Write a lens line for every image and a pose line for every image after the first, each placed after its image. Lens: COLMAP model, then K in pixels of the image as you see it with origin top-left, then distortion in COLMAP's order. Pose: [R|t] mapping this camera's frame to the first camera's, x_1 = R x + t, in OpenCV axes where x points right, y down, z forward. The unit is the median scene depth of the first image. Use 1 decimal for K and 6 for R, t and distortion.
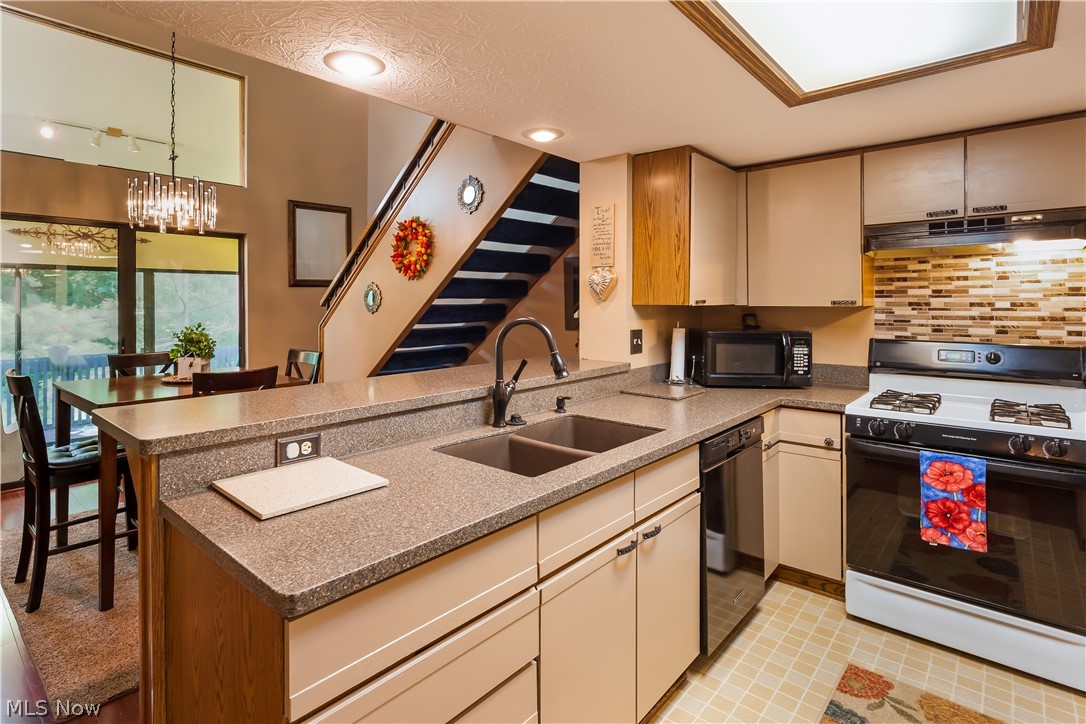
lens RADIAL K [[551.1, 0, 489.3], [0, 551.1, 317.1], [0, 0, 1]] dist [0.000318, -0.001274]
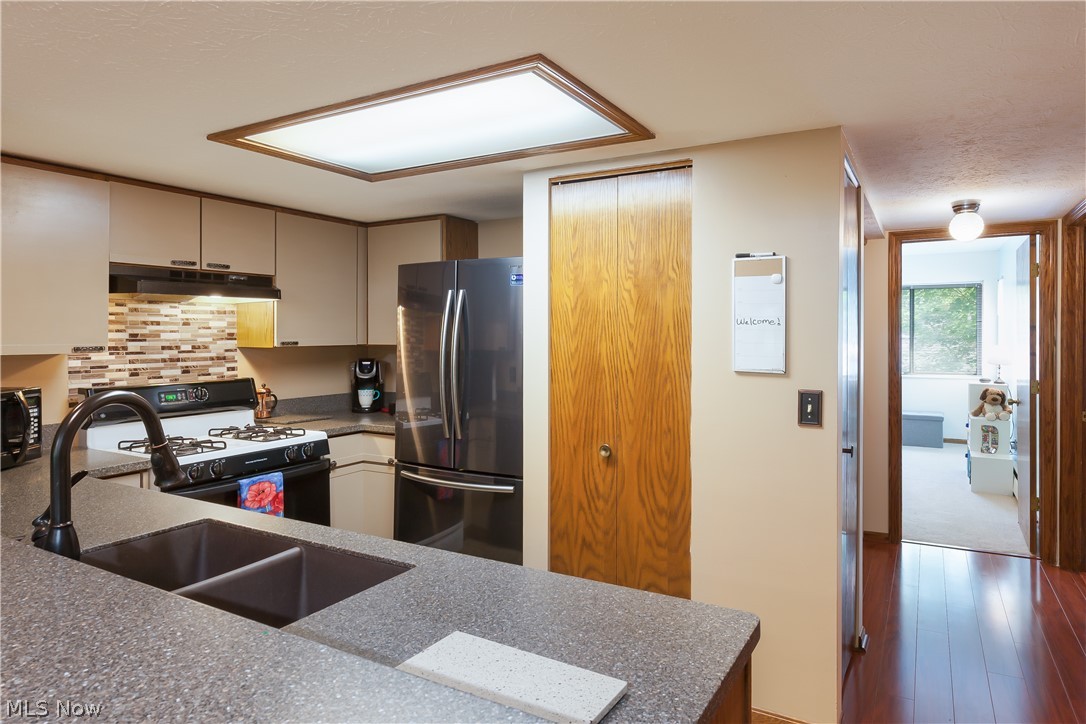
lens RADIAL K [[642.4, 0, 552.0], [0, 642.4, 336.5], [0, 0, 1]] dist [0.017040, 0.000826]
pose [[-0.260296, 0.000238, 0.965529, -0.533439], [0.028673, 0.999561, 0.007483, -0.033016], [-0.965103, 0.029633, -0.260189, 0.605183]]
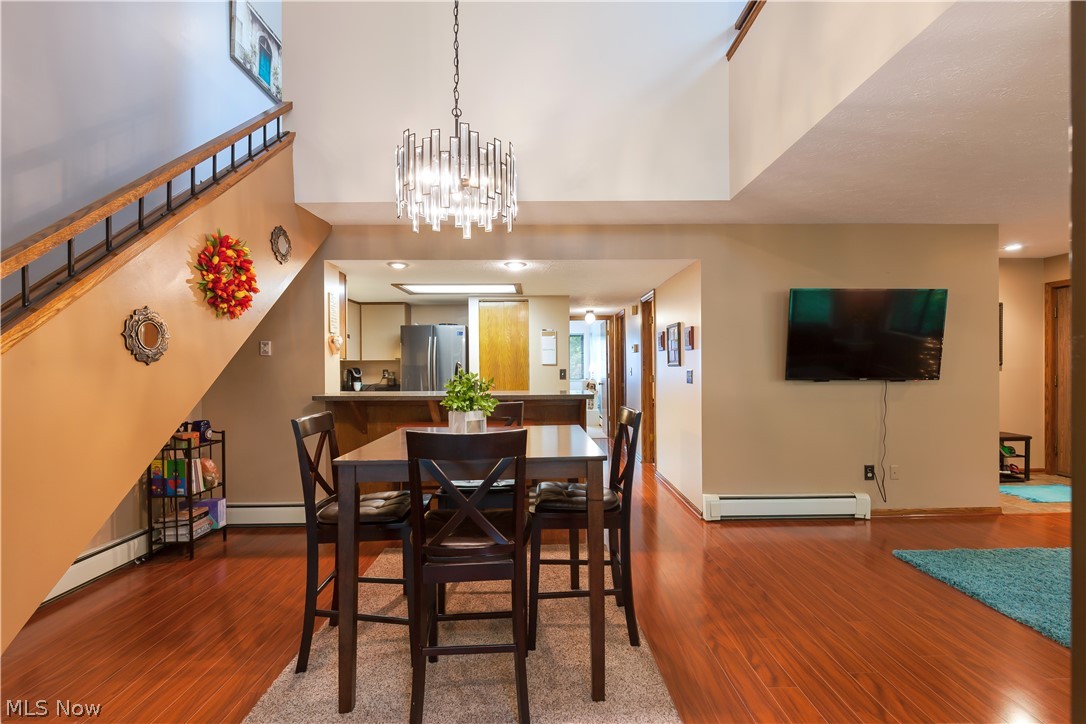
lens RADIAL K [[504.7, 0, 548.4], [0, 504.7, 366.6], [0, 0, 1]] dist [0.000131, 0.000594]
pose [[-0.723556, 0.005222, 0.690246, -1.367615], [0.026814, 0.999429, 0.020547, -0.009405], [-0.689745, 0.033376, -0.723283, 1.795470]]
